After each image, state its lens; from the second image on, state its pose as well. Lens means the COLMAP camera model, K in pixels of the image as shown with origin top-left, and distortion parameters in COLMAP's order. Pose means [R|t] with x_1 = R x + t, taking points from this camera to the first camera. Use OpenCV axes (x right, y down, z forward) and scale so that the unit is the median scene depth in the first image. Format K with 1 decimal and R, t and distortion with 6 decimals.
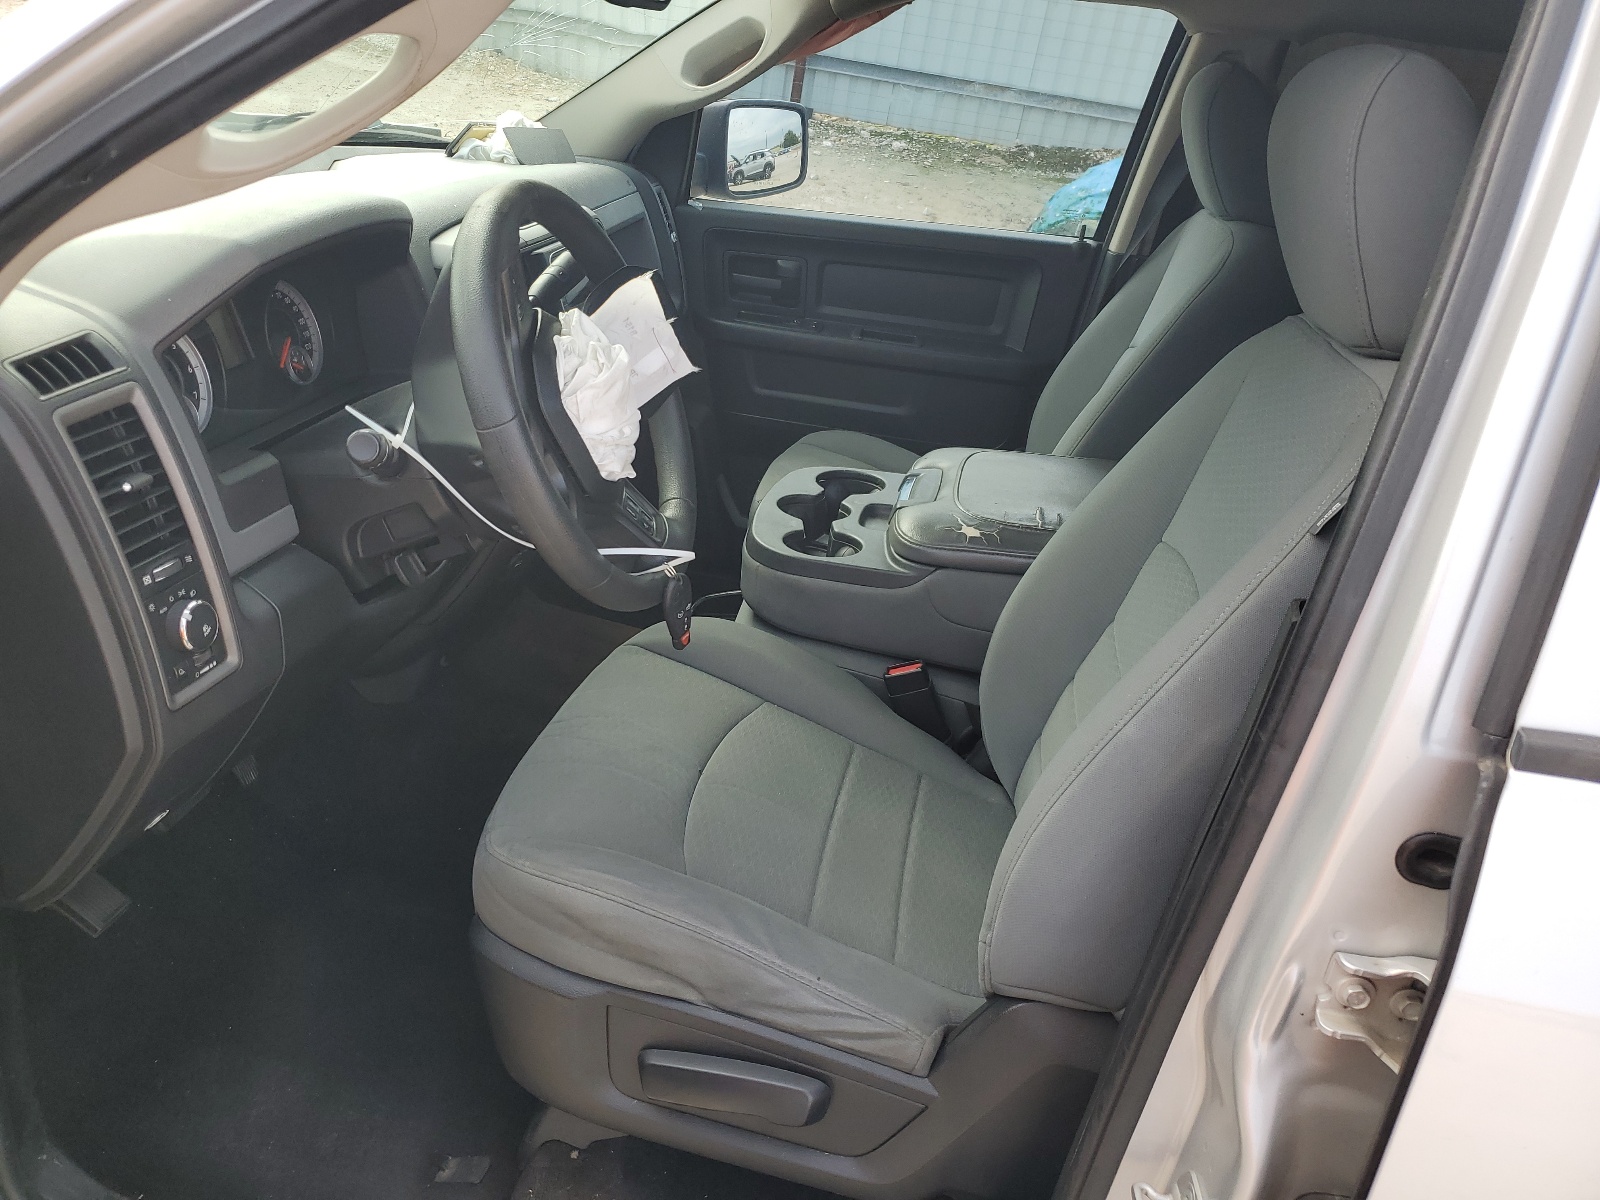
lens RADIAL K [[1209.6, 0, 800.0], [0, 1209.6, 600.0], [0, 0, 1]] dist [-0.041666, -0.001298]
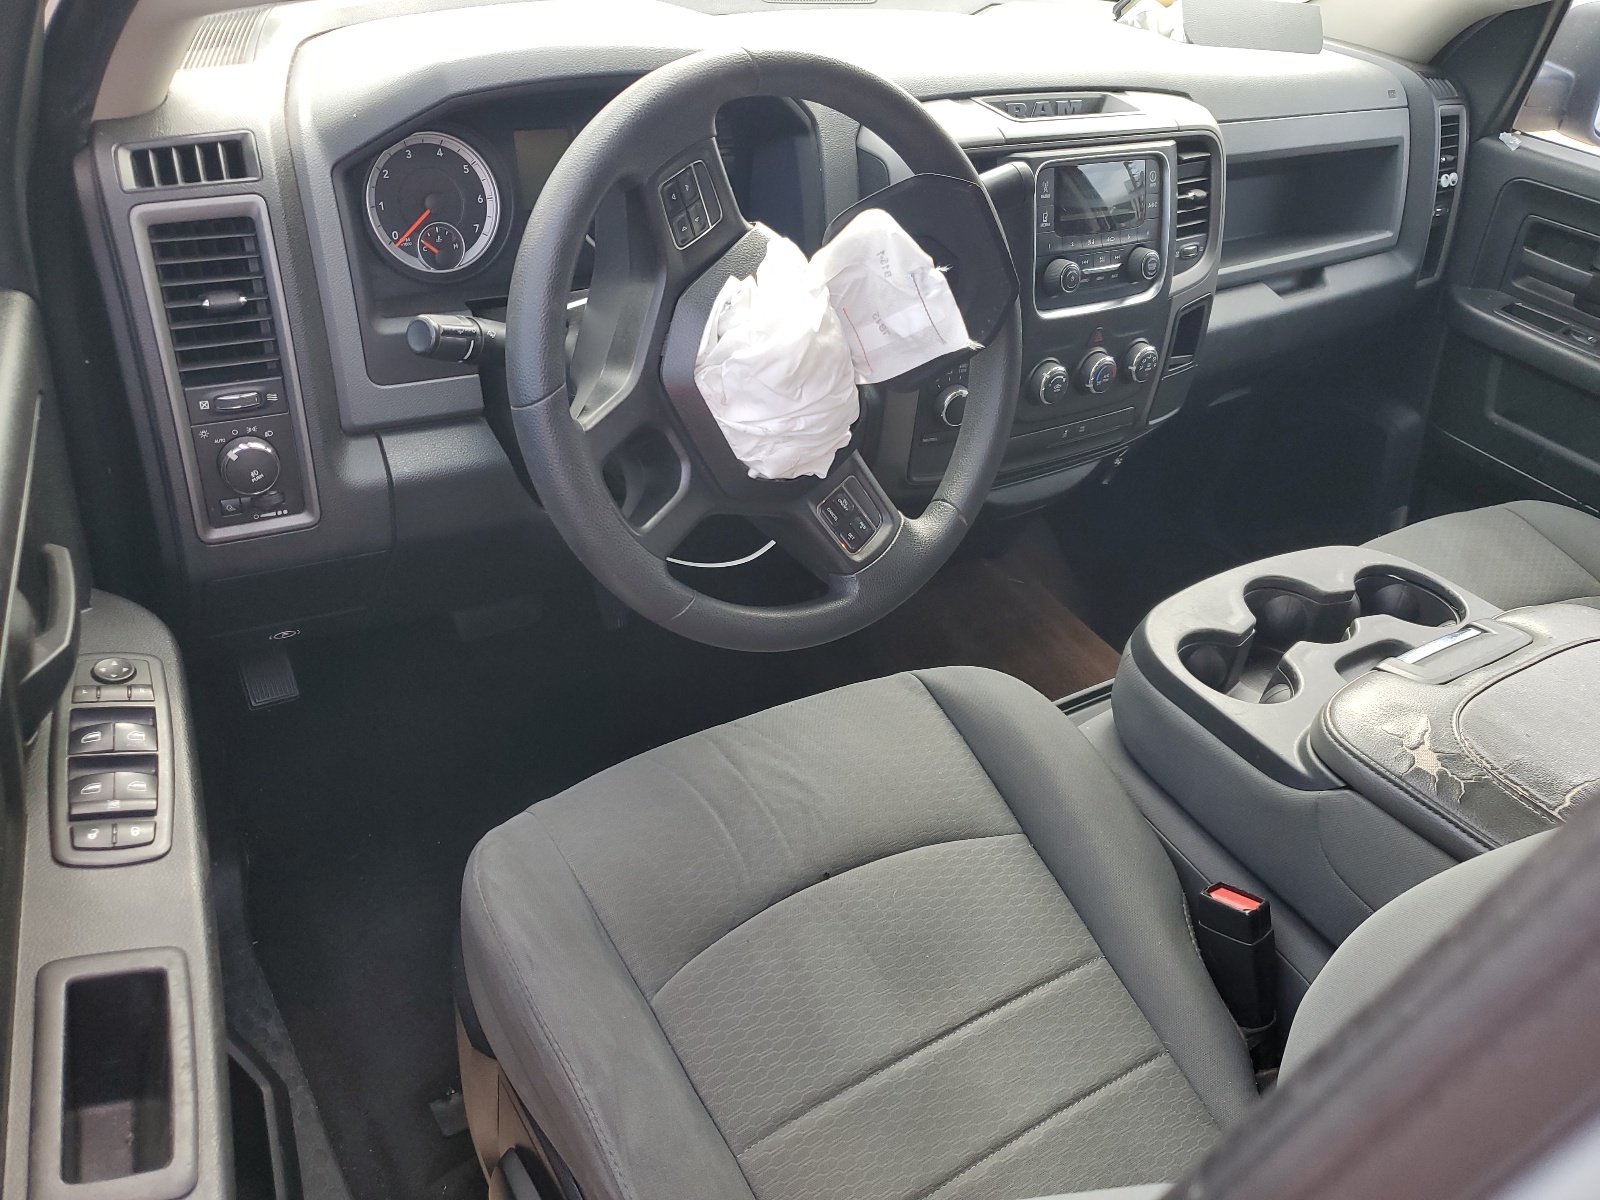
lens RADIAL K [[1209.6, 0, 800.0], [0, 1209.6, 600.0], [0, 0, 1]] dist [-0.041666, -0.001298]
pose [[0.693171, 0.388606, -0.607041, 0.307385], [-0.335344, 0.919381, 0.205630, -0.169327], [0.638011, 0.061031, 0.767605, 0.436862]]
